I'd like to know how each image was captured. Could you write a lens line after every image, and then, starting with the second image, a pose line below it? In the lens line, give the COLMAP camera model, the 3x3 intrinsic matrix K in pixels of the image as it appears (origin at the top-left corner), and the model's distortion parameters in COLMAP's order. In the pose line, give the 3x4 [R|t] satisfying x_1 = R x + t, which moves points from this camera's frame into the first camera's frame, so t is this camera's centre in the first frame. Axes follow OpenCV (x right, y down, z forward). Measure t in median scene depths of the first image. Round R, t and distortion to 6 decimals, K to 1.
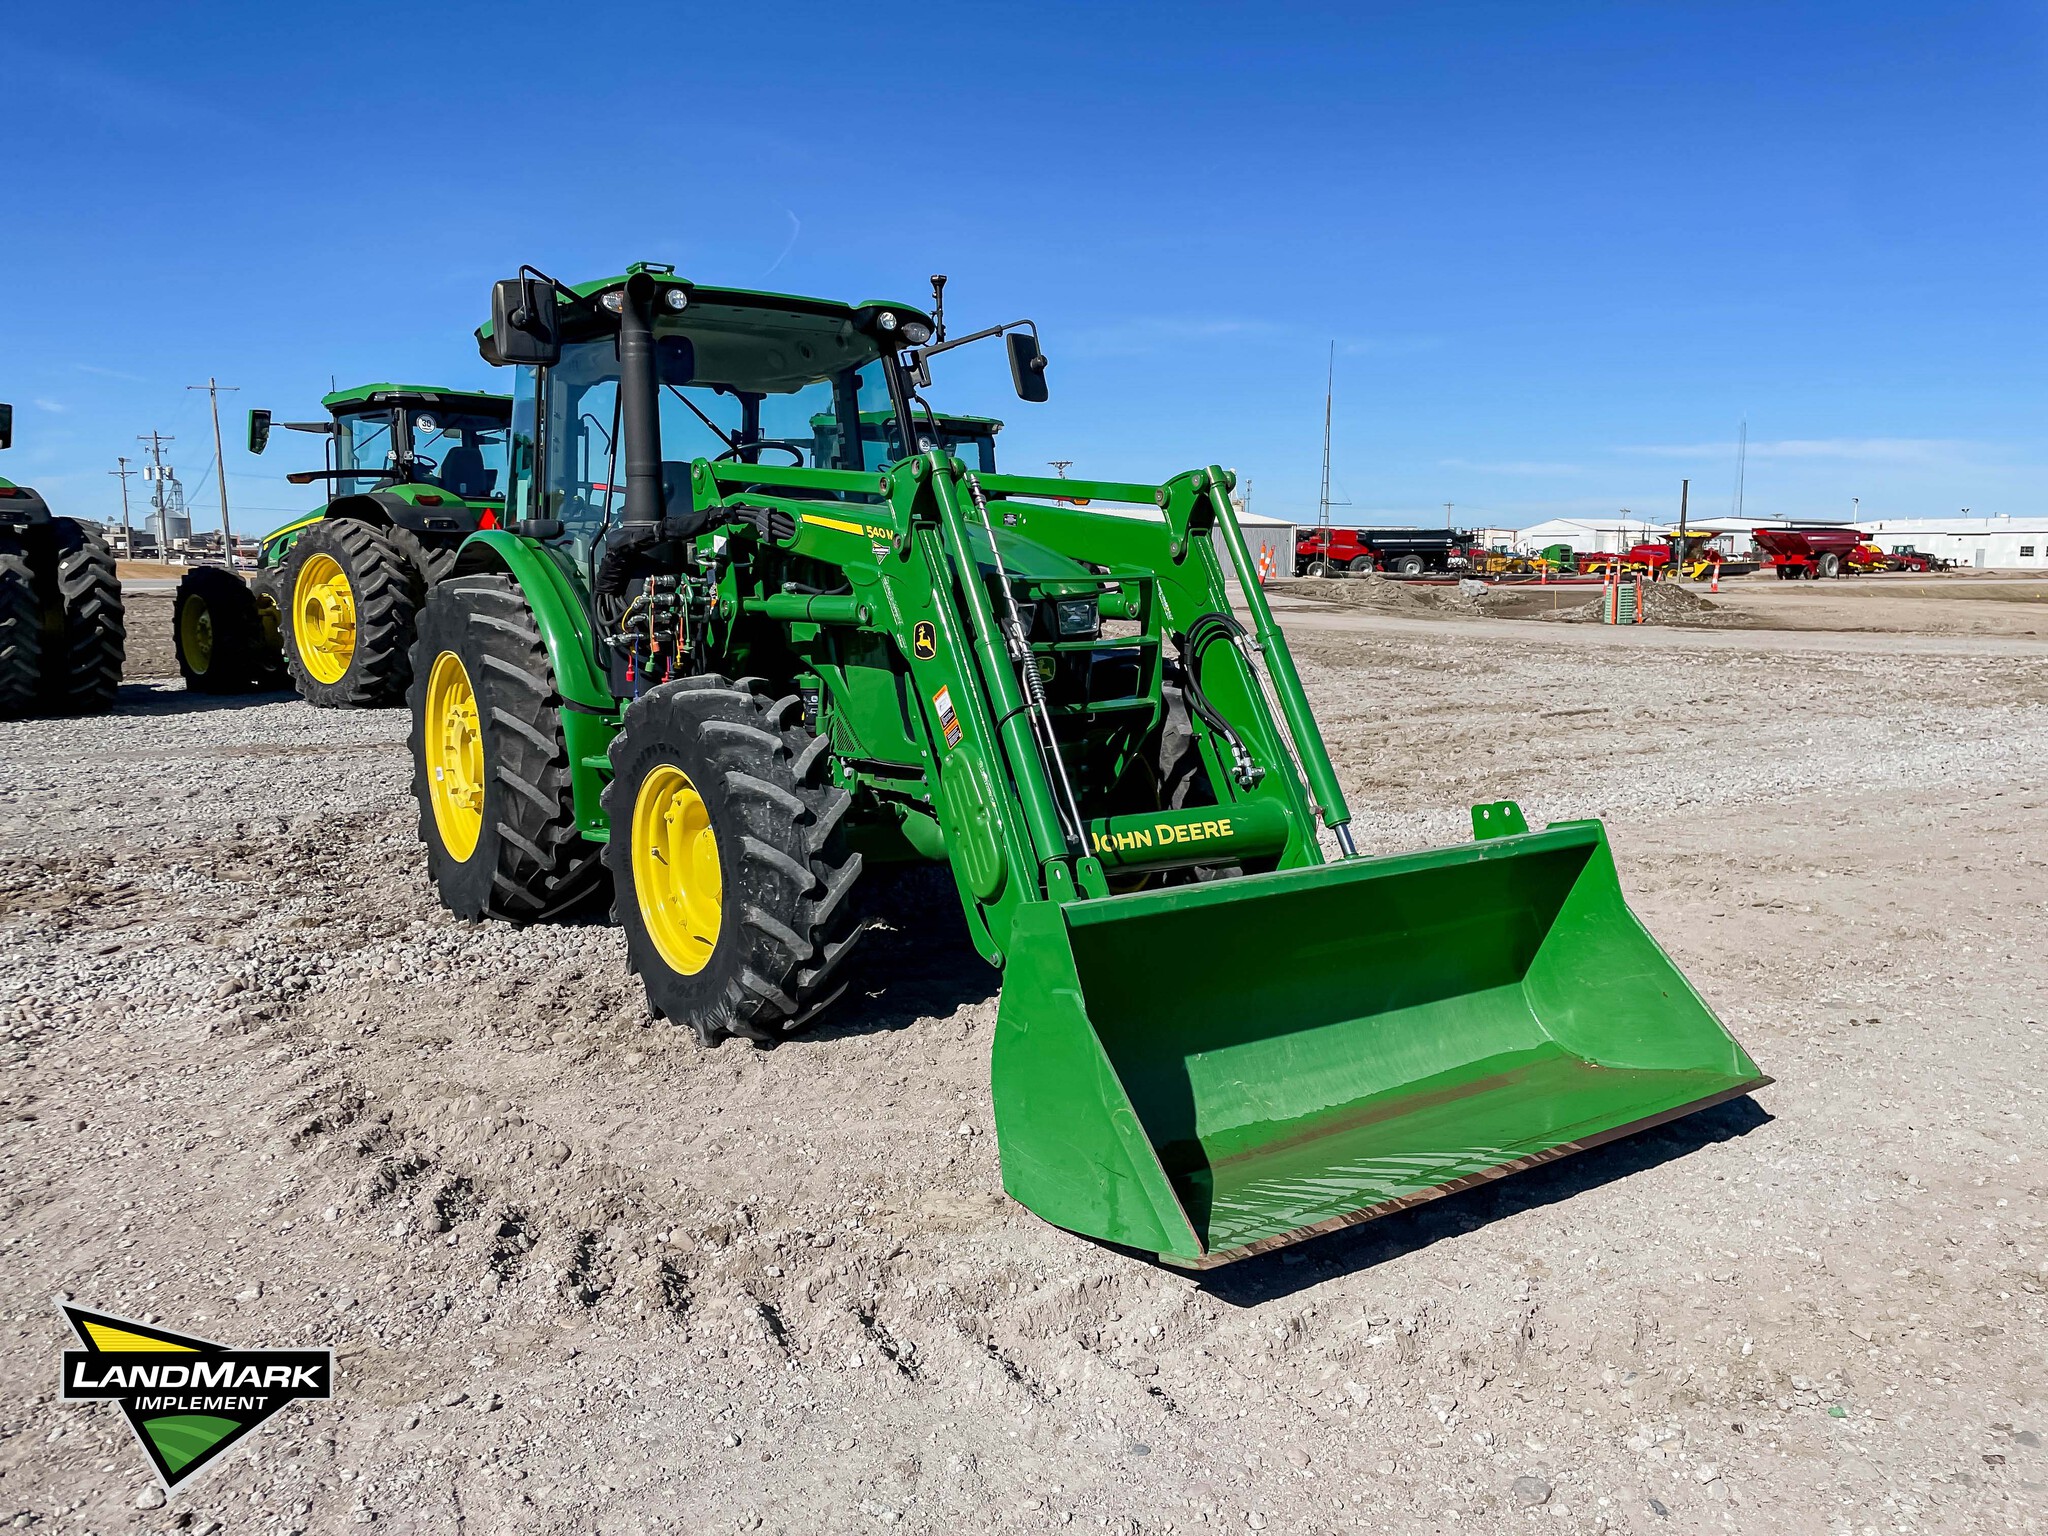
lens RADIAL K [[1530.9, 0, 1000.5], [0, 1530.9, 744.1], [0, 0, 1]] dist [0.088707, -0.111323]
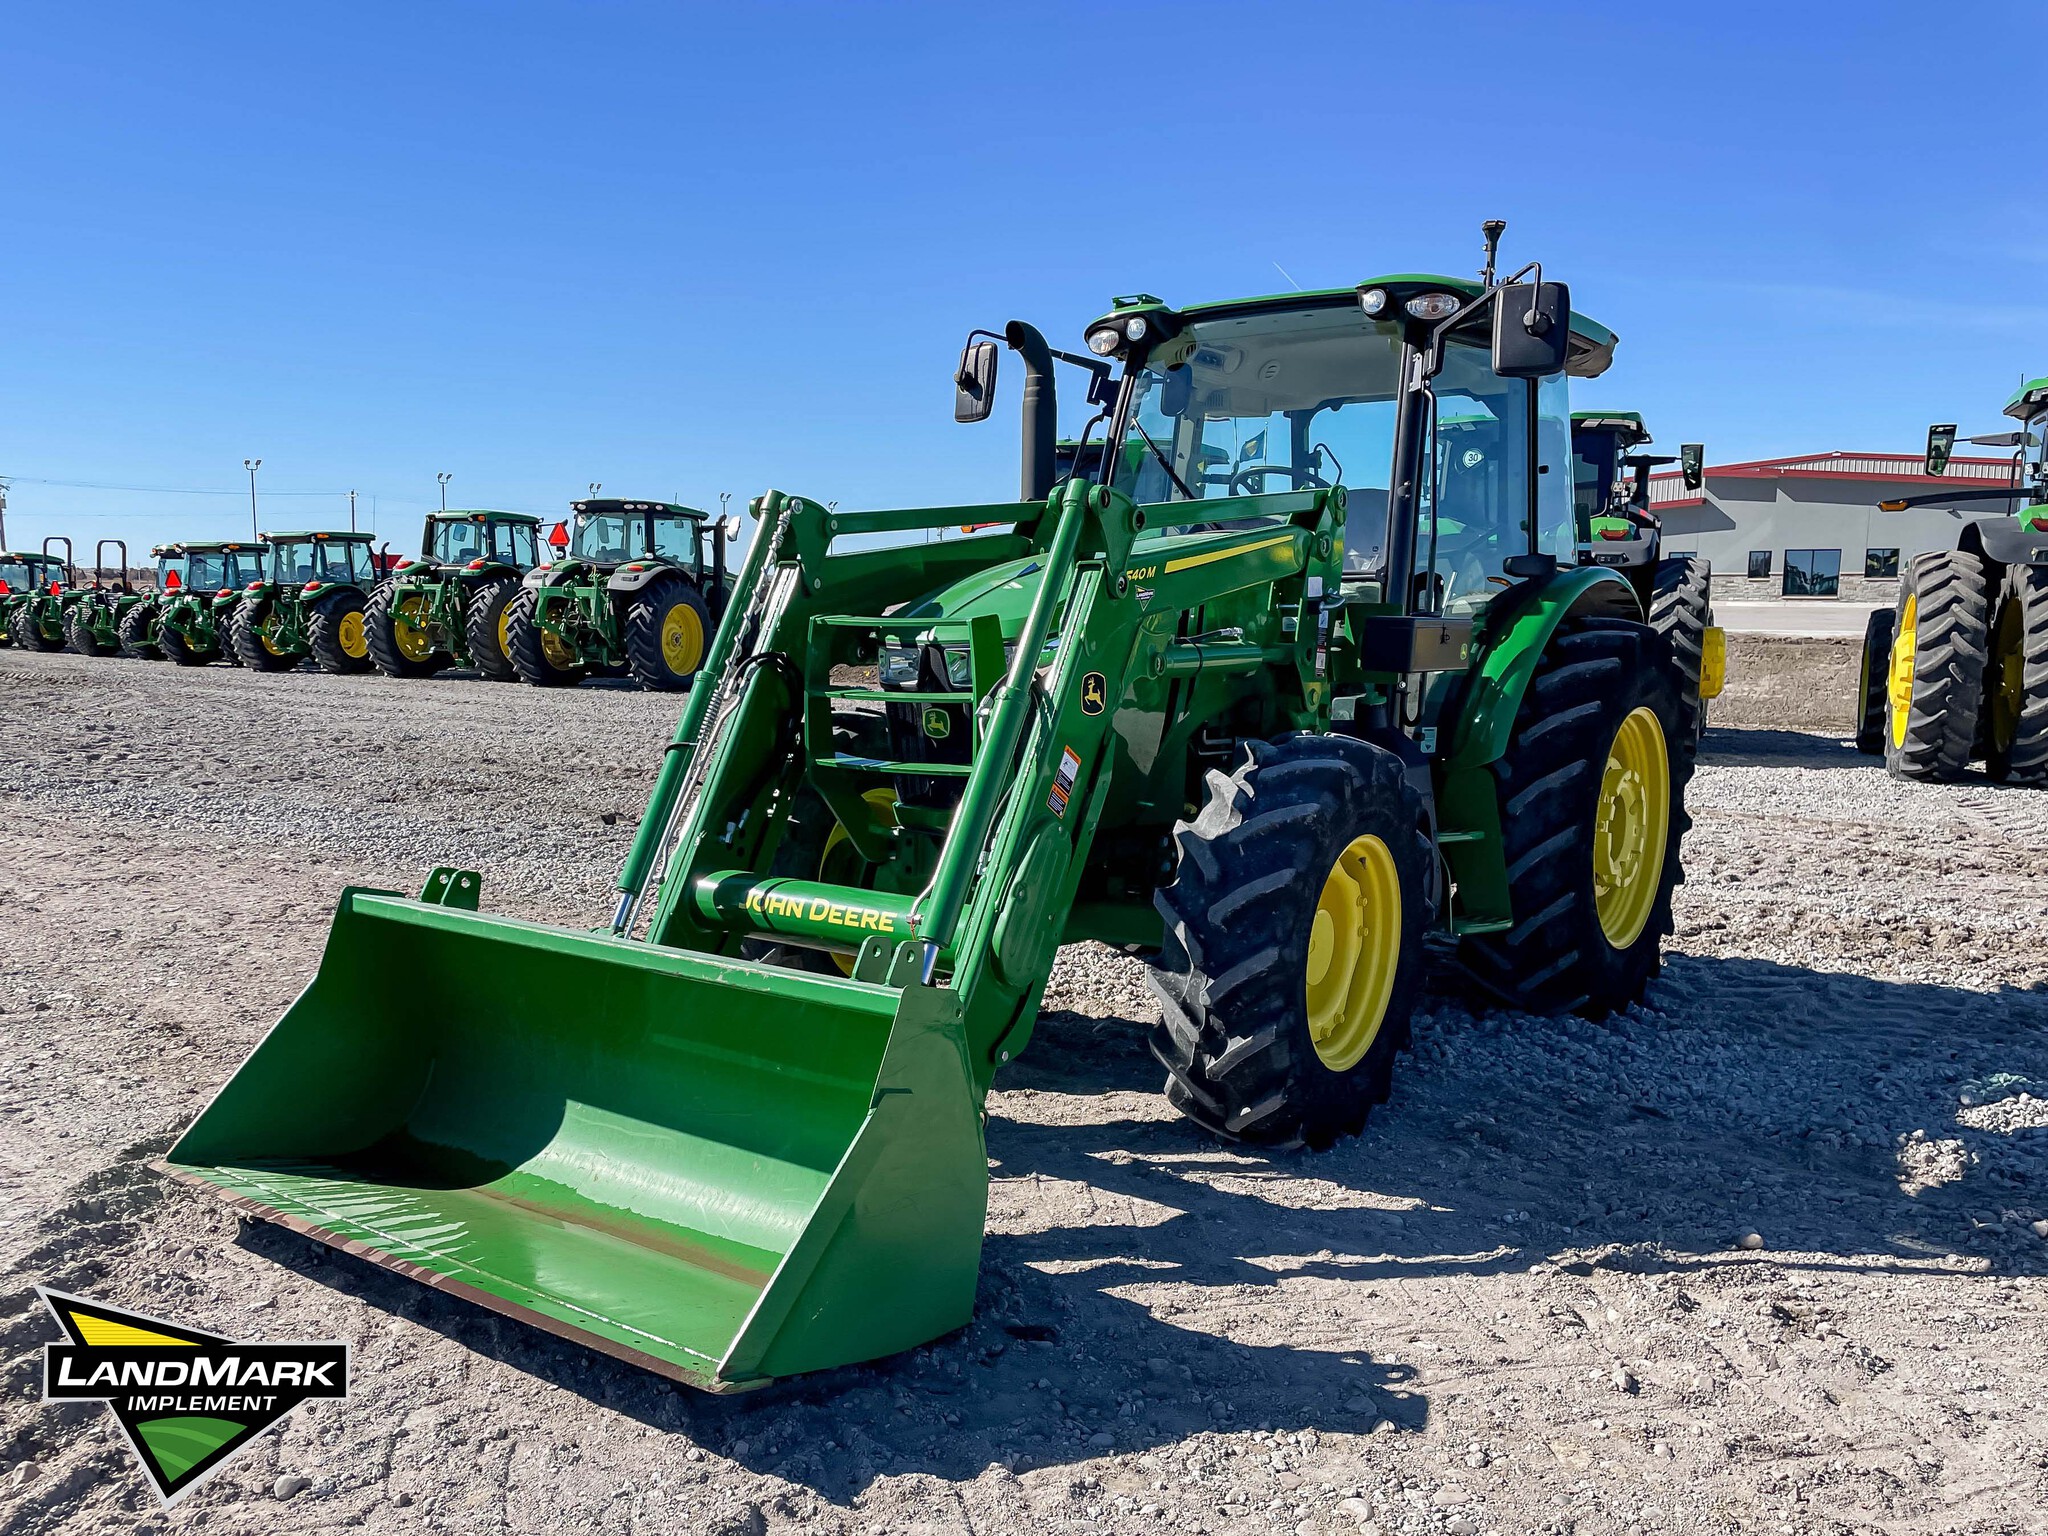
lens RADIAL K [[1723.8, 0, 954.3], [0, 1723.8, 842.9], [0, 0, 1]] dist [0.091208, -0.128659]
pose [[0.301660, 0.137350, -0.943470, 0.987560], [-0.119255, 0.987233, 0.105591, -0.087476], [0.945928, 0.080661, 0.314189, 0.695982]]
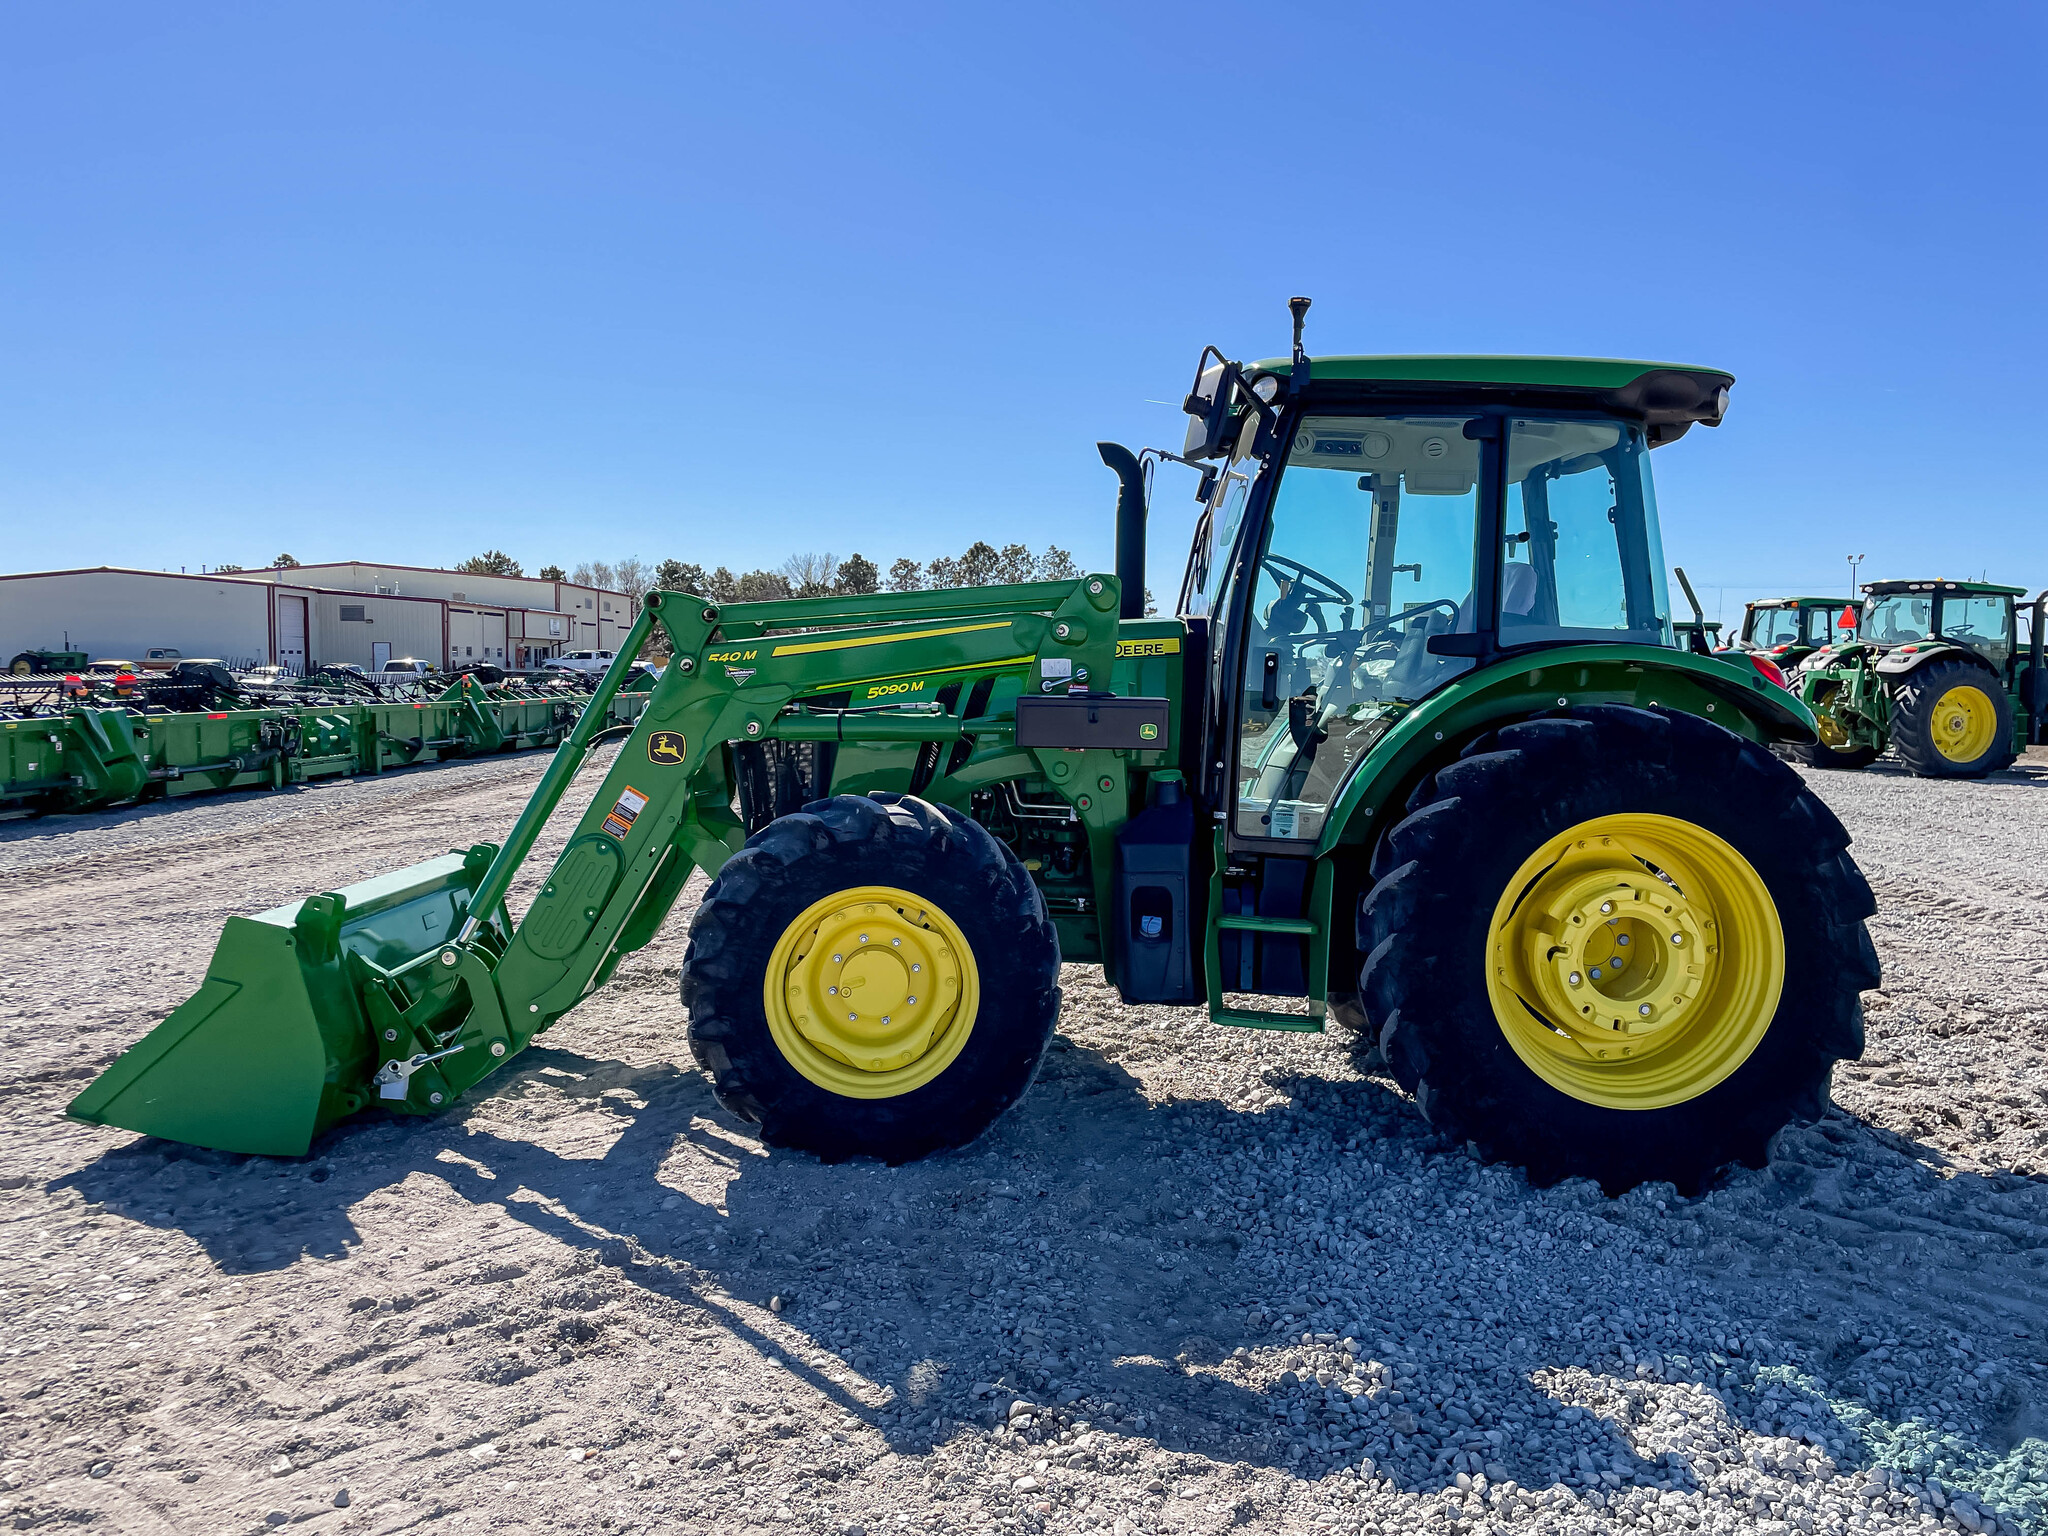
lens RADIAL K [[1551.3, 0, 1038.7], [0, 1551.3, 758.5], [0, 0, 1]] dist [0.102968, -0.127003]
pose [[-0.555632, 0.044368, -0.830244, 0.860936], [-0.103806, 0.987060, 0.122220, -0.260735], [0.824923, 0.154094, -0.543836, 2.106449]]
